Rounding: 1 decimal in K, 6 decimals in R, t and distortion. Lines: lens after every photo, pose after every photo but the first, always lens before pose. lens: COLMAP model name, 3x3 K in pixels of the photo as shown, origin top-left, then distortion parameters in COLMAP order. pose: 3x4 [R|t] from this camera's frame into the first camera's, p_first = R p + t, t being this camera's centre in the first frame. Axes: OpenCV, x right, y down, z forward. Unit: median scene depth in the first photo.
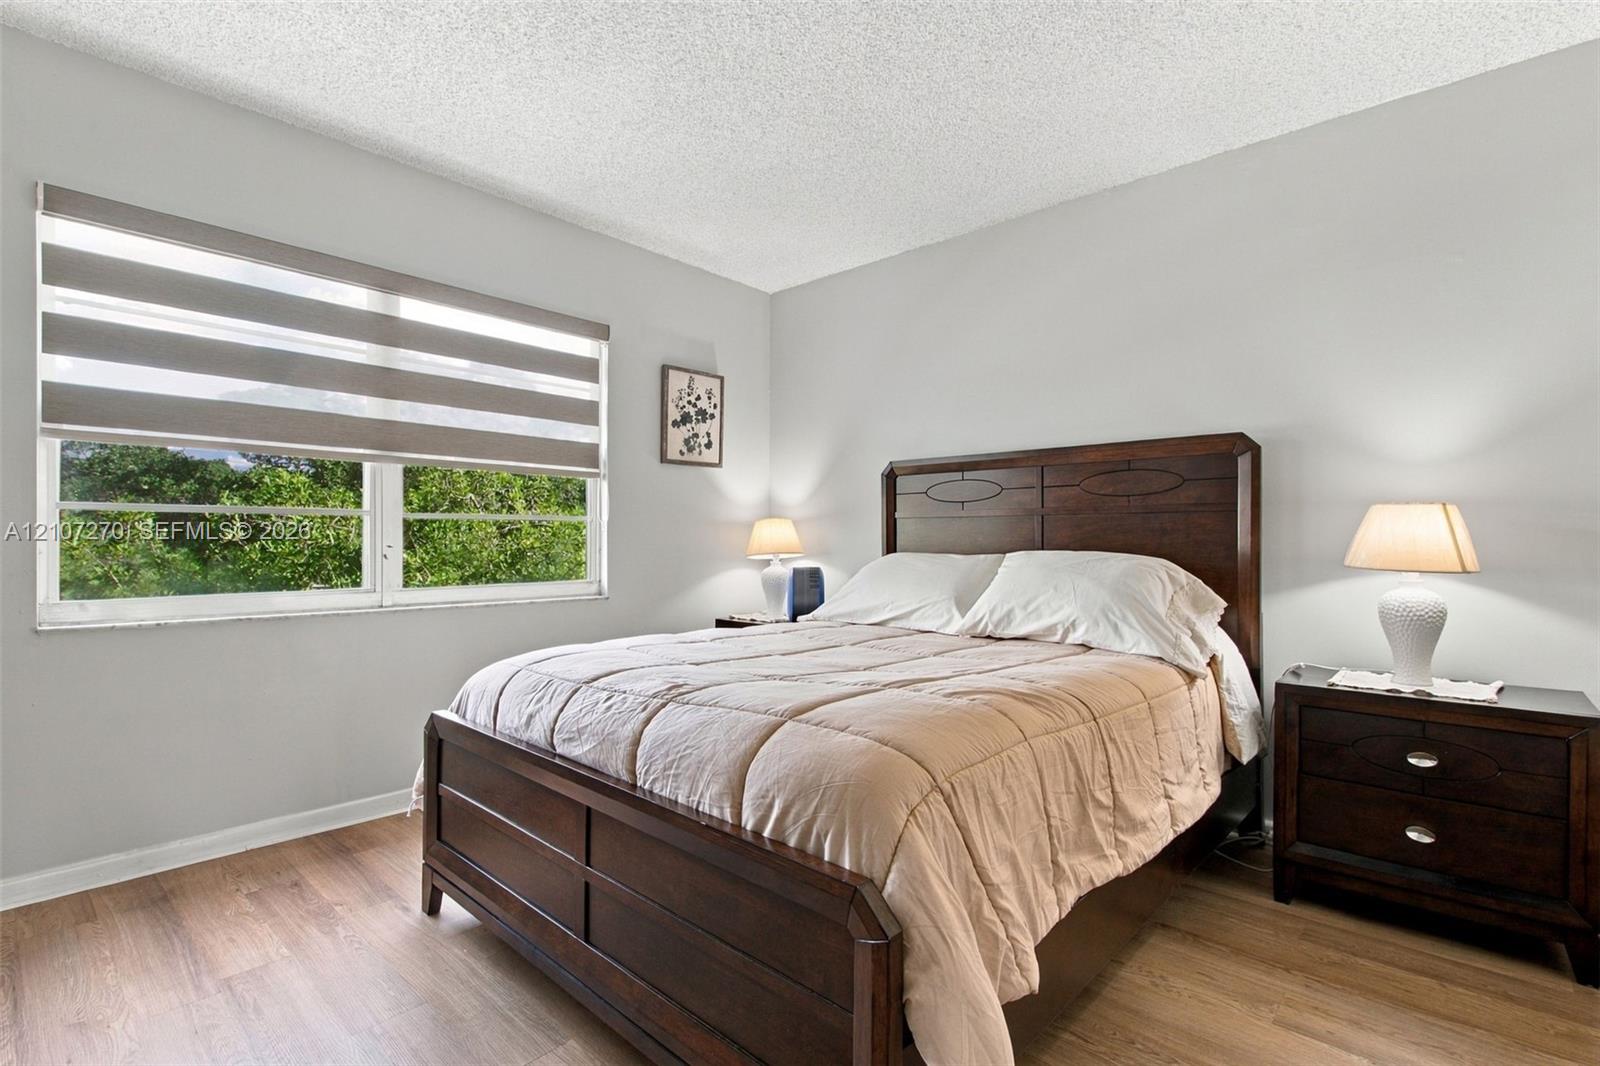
lens RADIAL K [[744.2, 0, 811.9], [0, 744.2, 531.0], [0, 0, 1]] dist [0.000154, 0.000883]
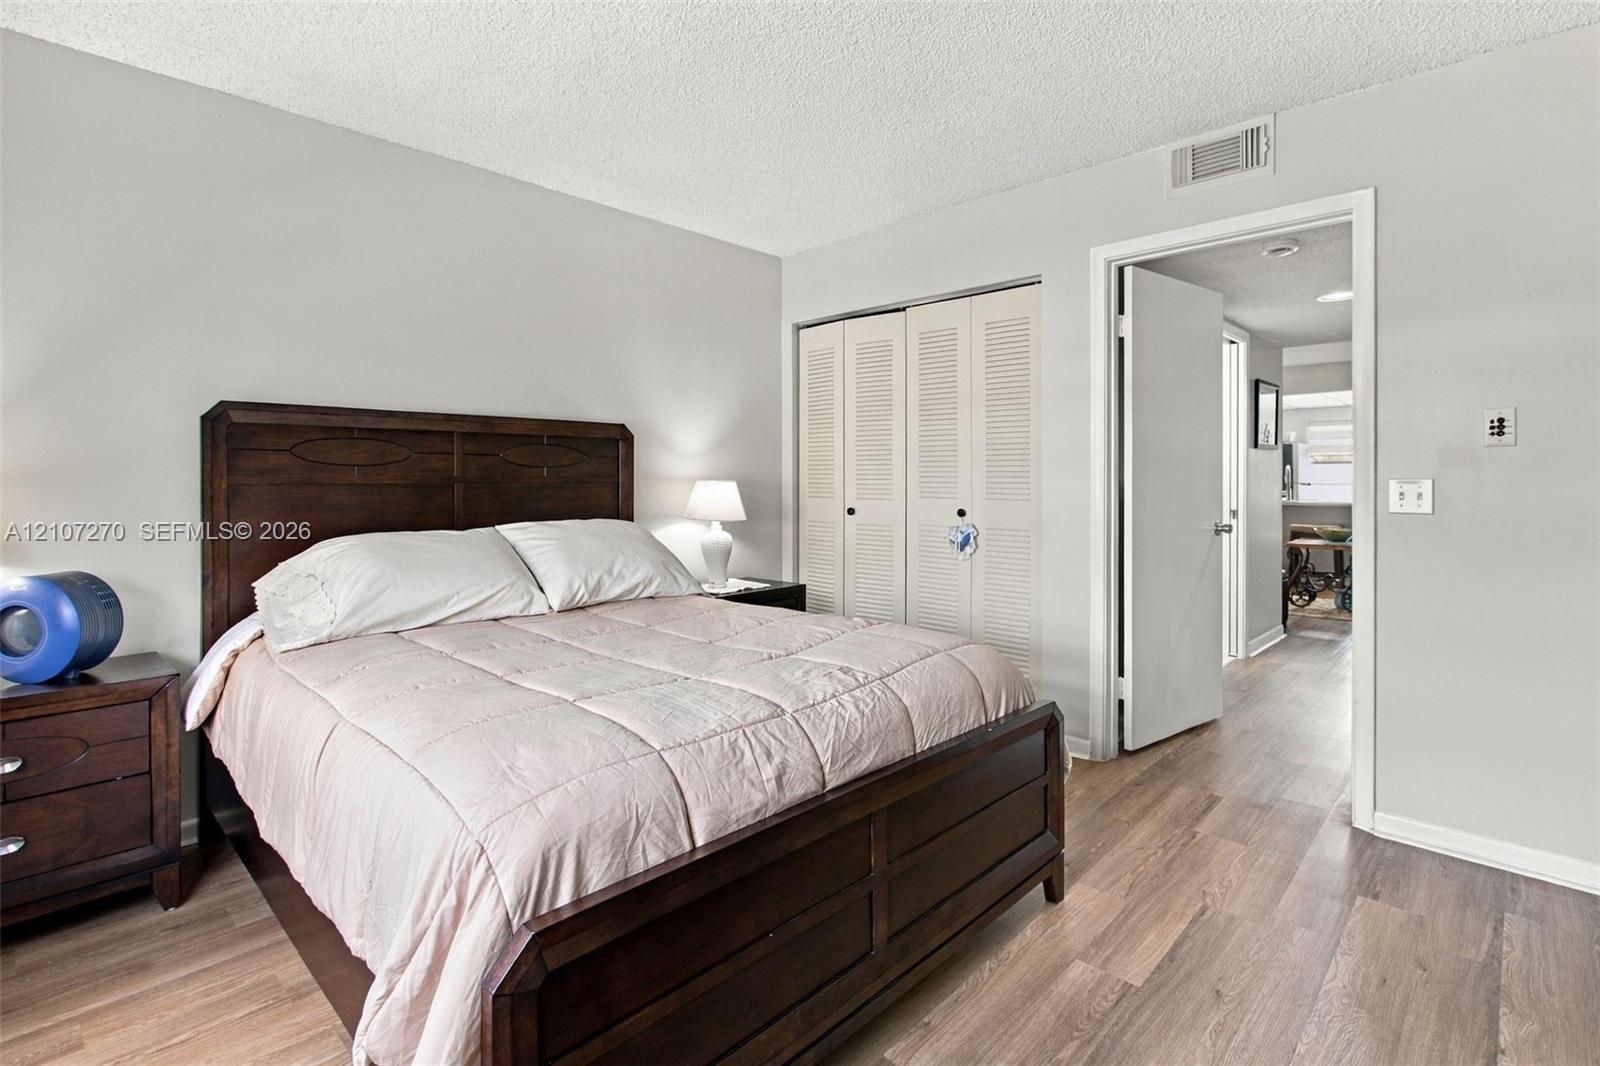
lens RADIAL K [[762.5, 0, 778.9], [0, 762.5, 539.4], [0, 0, 1]] dist [-0.001560, 0.001795]
pose [[0.051194, -0.079374, 0.995529, -0.860245], [-0.006769, 0.996786, 0.079823, -0.040812], [-0.998666, -0.010825, 0.050492, 0.733503]]
